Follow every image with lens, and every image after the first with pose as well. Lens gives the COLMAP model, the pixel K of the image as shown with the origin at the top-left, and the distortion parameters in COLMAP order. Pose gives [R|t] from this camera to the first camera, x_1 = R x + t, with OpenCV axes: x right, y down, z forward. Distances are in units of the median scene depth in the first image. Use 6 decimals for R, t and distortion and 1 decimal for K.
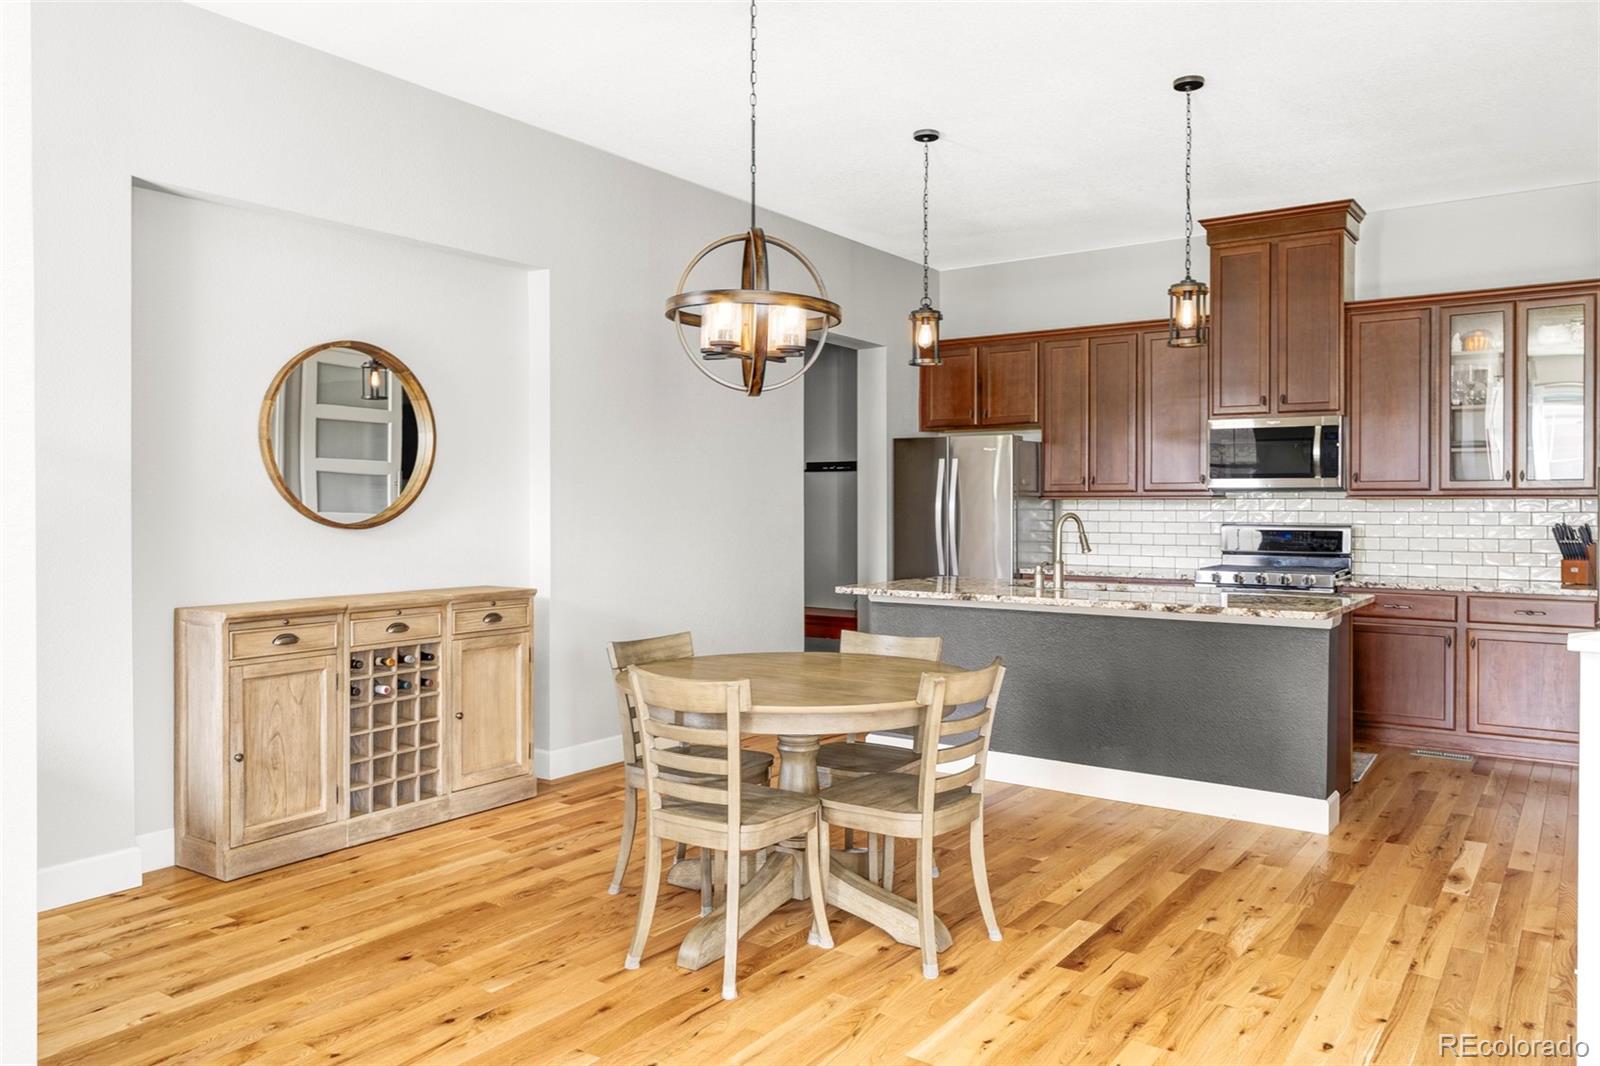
lens RADIAL K [[1126.8, 0, 800.0], [0, 1126.8, 533.0], [0, 0, 1]] dist [0.003744, -0.003861]
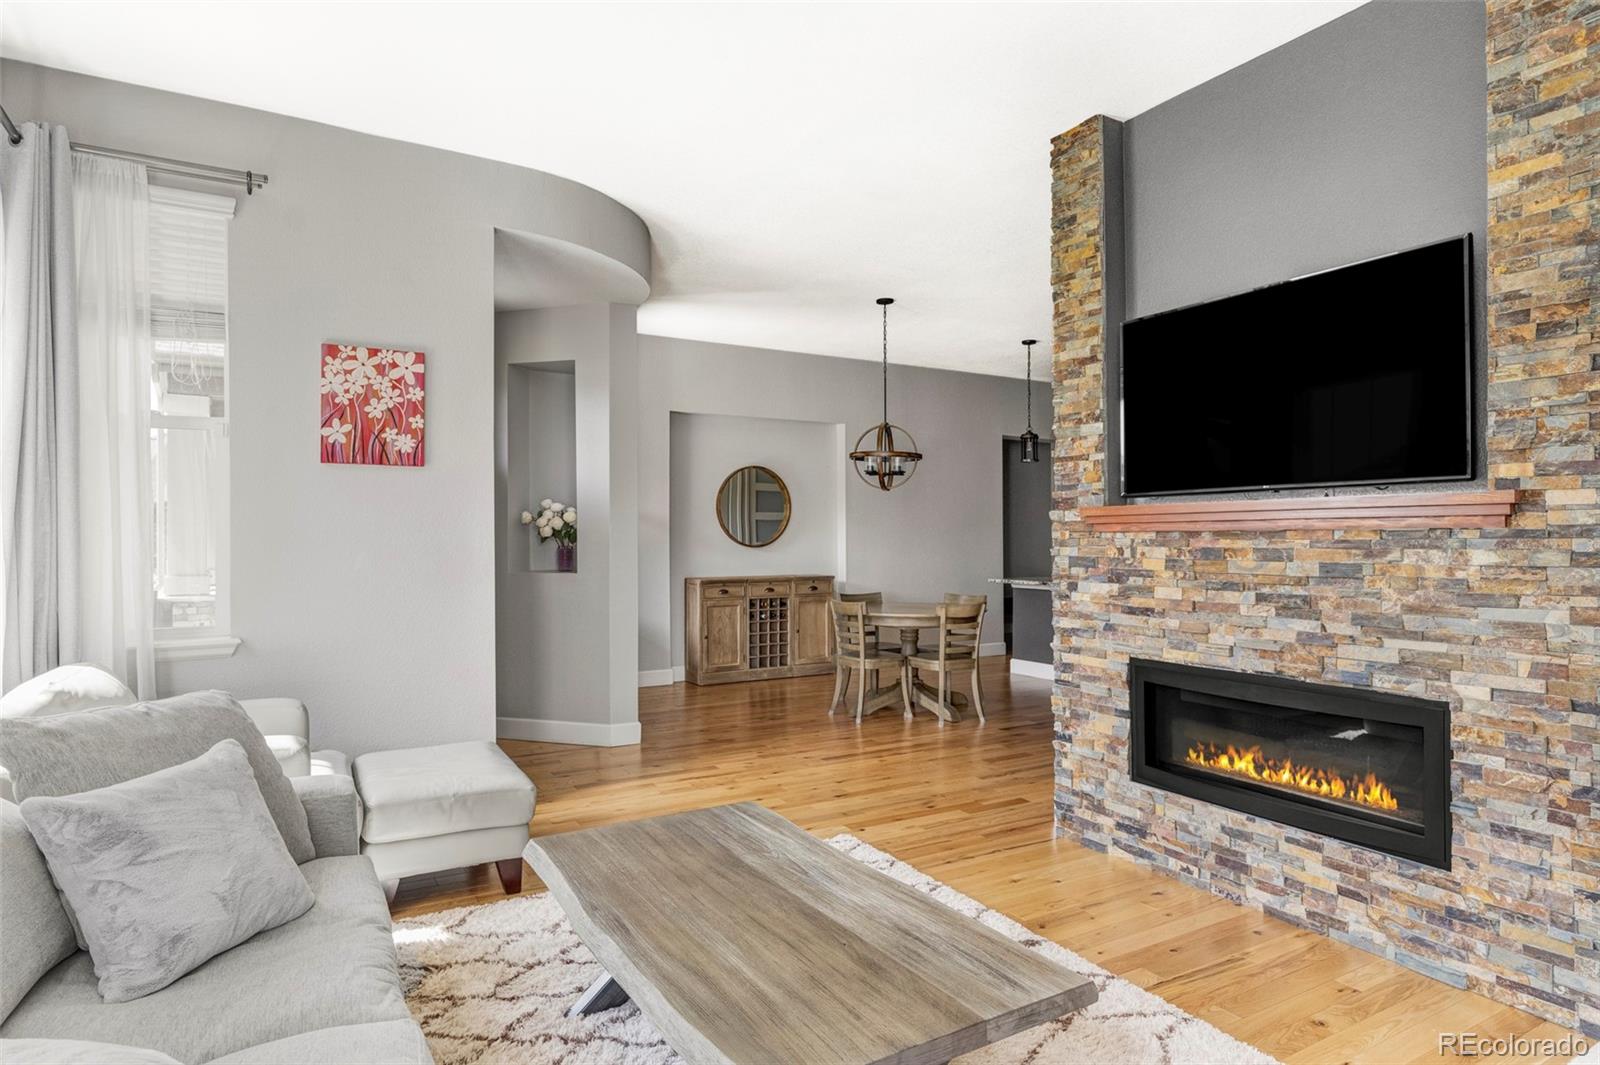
lens RADIAL K [[906.7, 0, 777.3], [0, 906.7, 539.9], [0, 0, 1]] dist [-0.004316, -0.000743]
pose [[0.897762, -0.006431, -0.440435, 0.484320], [-0.004594, 0.999702, -0.023961, 0.026035], [0.440458, 0.023535, 0.897465, -0.676242]]
